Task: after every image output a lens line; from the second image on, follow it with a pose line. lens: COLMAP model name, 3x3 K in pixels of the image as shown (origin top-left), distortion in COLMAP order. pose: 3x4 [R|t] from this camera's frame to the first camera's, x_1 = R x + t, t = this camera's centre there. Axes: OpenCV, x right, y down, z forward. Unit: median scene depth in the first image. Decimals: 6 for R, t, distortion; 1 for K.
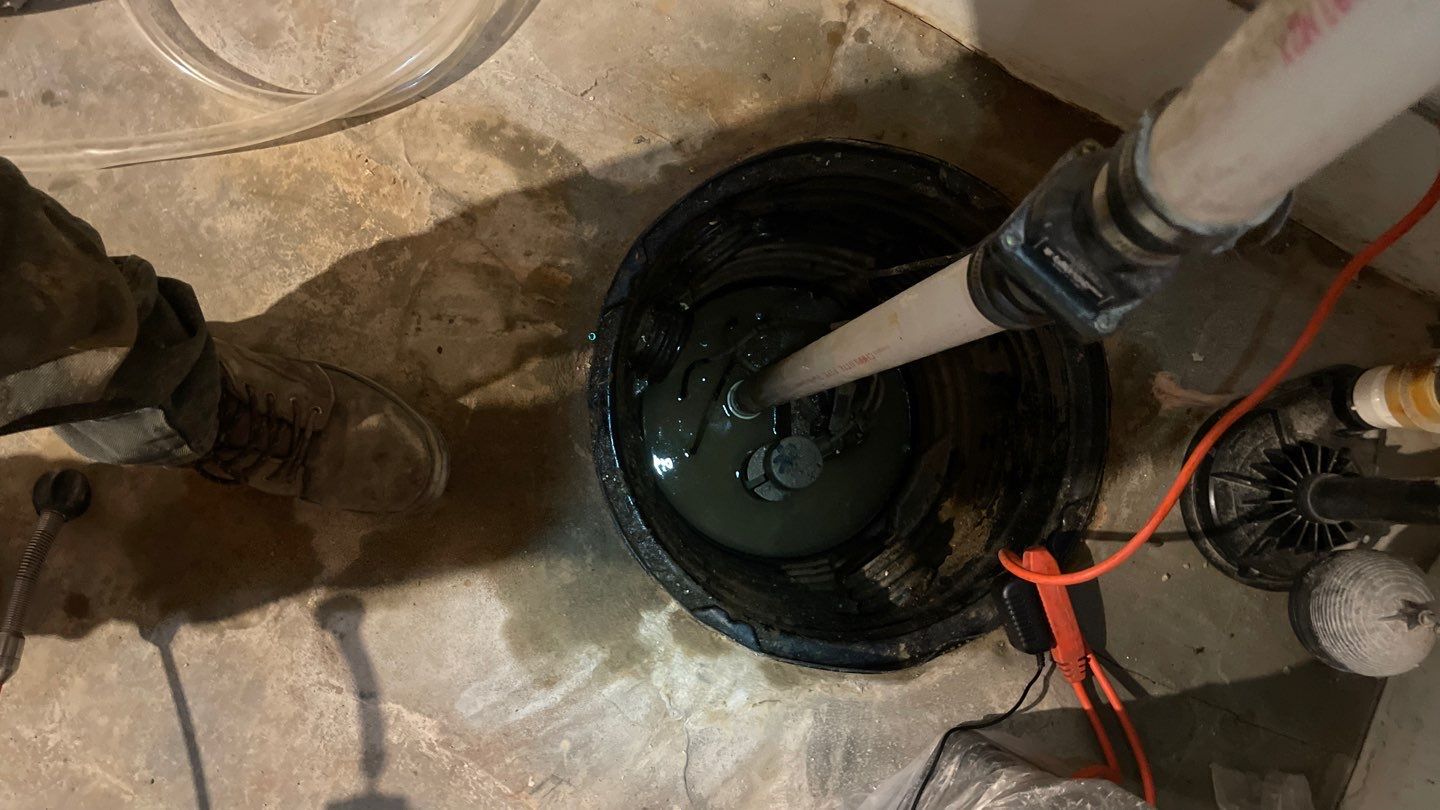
lens RADIAL K [[1129.5, 0, 708.7], [0, 1129.5, 400.7], [0, 0, 1]] dist [0.069709, -0.088328]
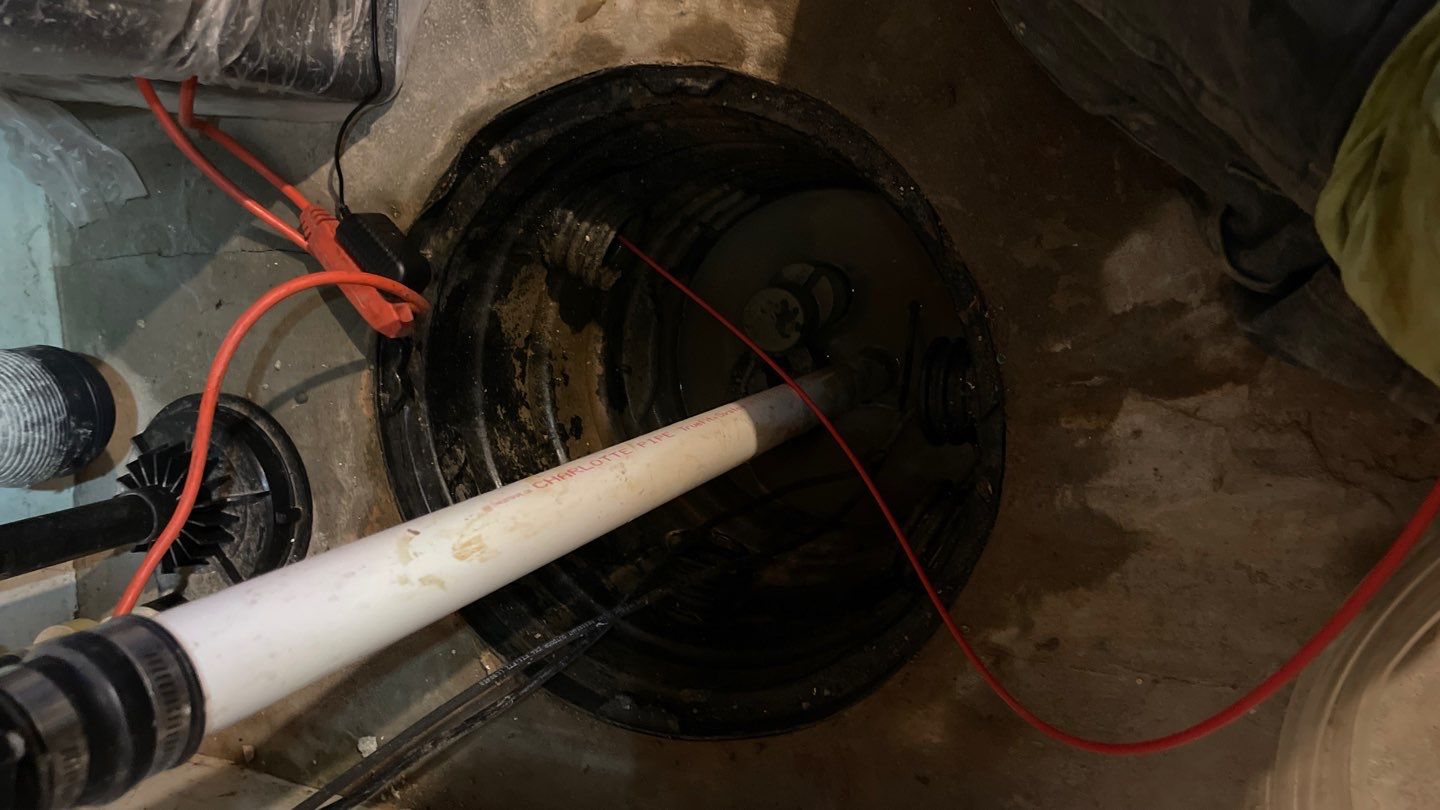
lens RADIAL K [[1129.5, 0, 707.9], [0, 1129.5, 402.3], [0, 0, 1]] dist [0.069709, -0.088328]
pose [[-0.869193, 0.384030, 0.311487, -0.152414], [-0.375575, -0.922481, 0.089292, -0.075456], [0.321632, -0.039375, 0.946046, 0.277861]]
